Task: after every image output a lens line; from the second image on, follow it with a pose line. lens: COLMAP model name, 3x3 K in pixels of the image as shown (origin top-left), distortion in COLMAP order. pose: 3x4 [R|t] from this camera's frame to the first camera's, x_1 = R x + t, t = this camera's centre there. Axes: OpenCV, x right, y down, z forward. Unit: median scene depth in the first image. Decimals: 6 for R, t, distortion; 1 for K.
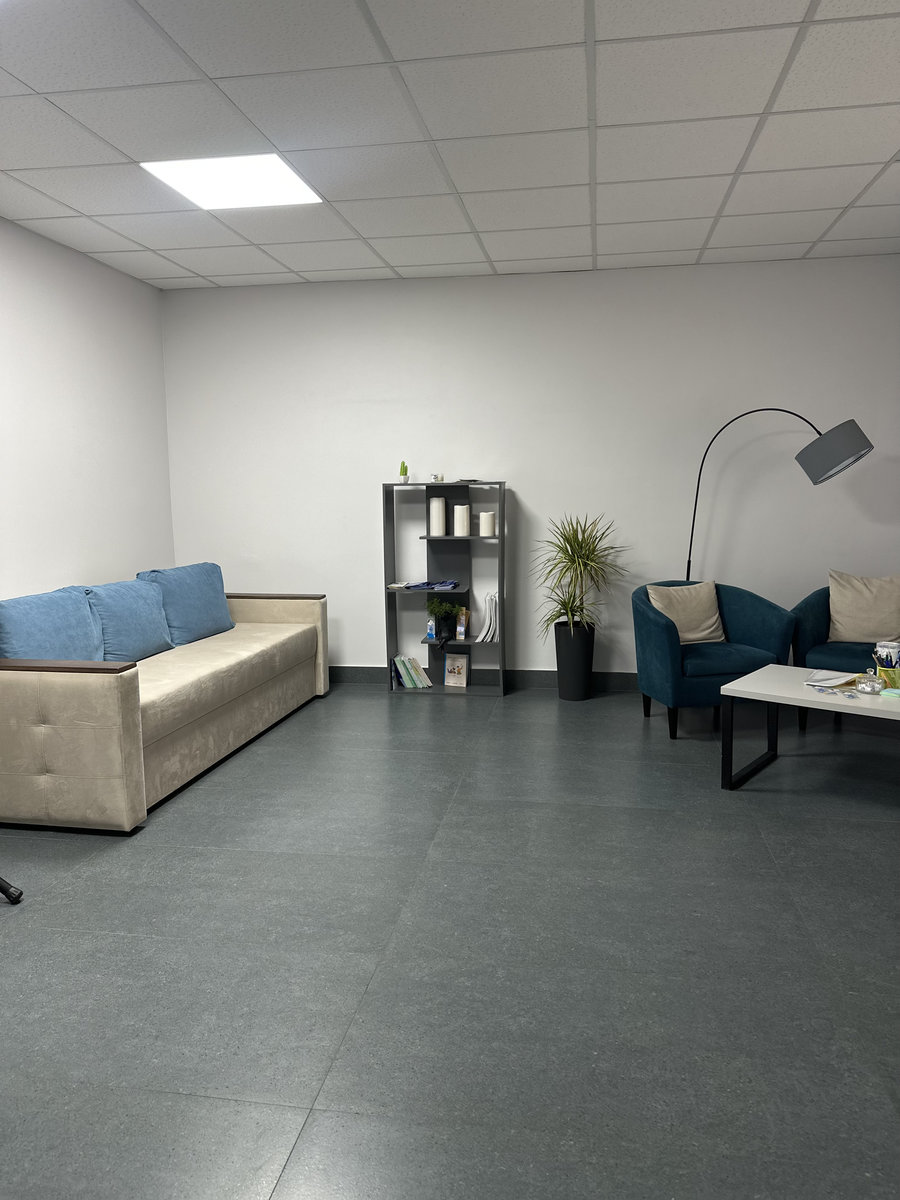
lens RADIAL K [[840.6, 0, 460.4], [0, 840.6, 603.3], [0, 0, 1]] dist [0.130466, -0.190159]
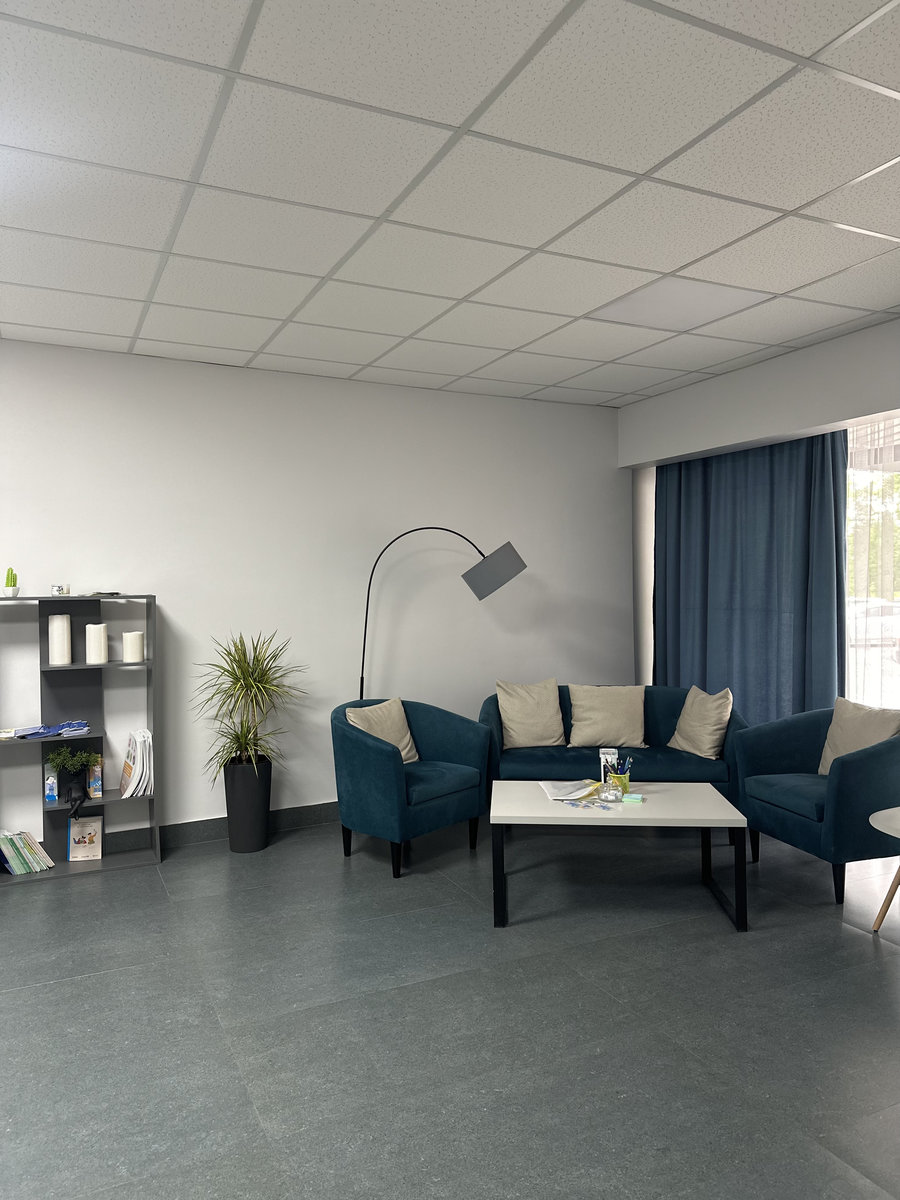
lens RADIAL K [[842.2, 0, 460.5], [0, 842.2, 608.2], [0, 0, 1]] dist [0.086720, -0.091028]
pose [[0.814985, -0.014031, 0.579312, -0.202701], [0.077127, 0.993439, -0.084442, -0.042077], [-0.574327, 0.113500, 0.810720, 0.174967]]
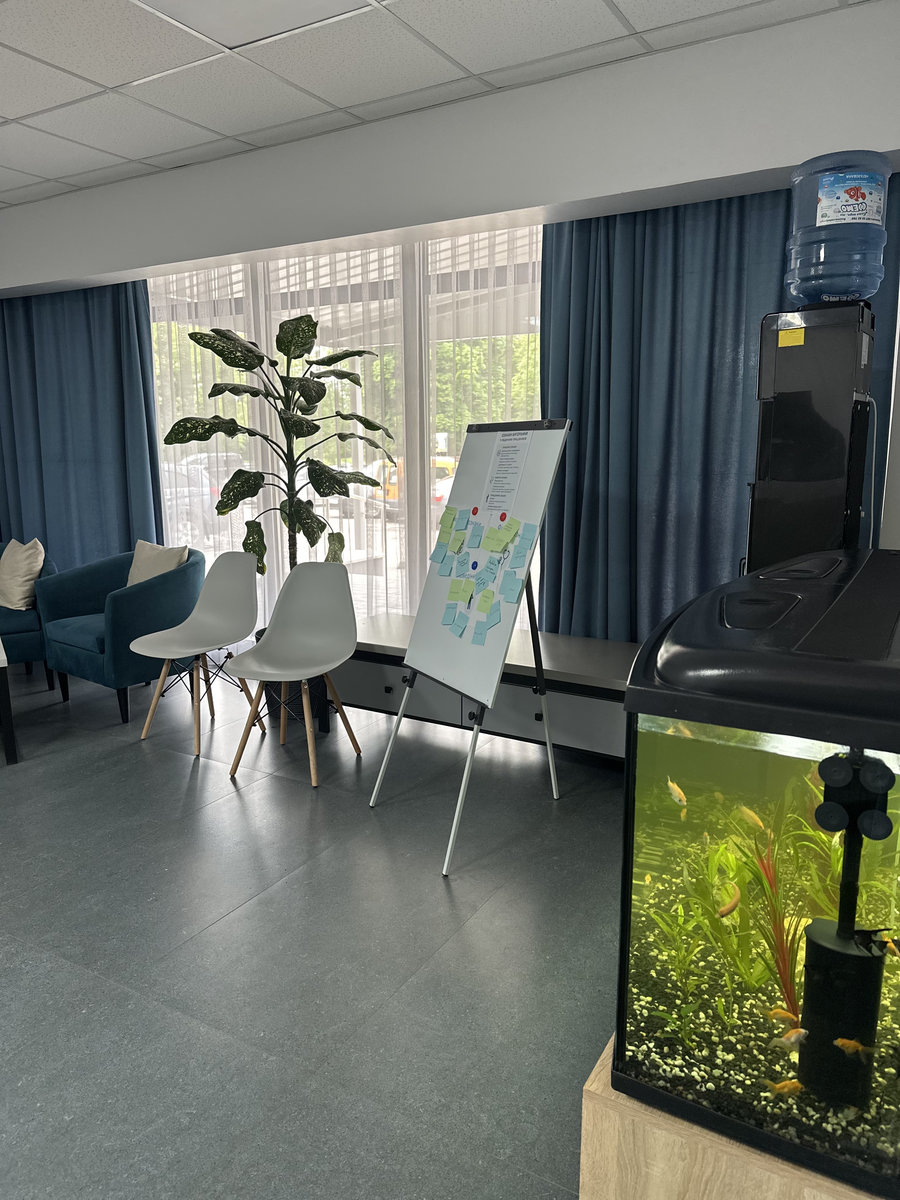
lens RADIAL K [[842.2, 0, 460.5], [0, 842.2, 608.2], [0, 0, 1]] dist [0.086720, -0.091028]
pose [[0.365015, -0.167084, 0.915886, -0.121231], [0.125552, 0.983612, 0.129402, 0.002036], [-0.922497, 0.067758, 0.380011, -0.007322]]
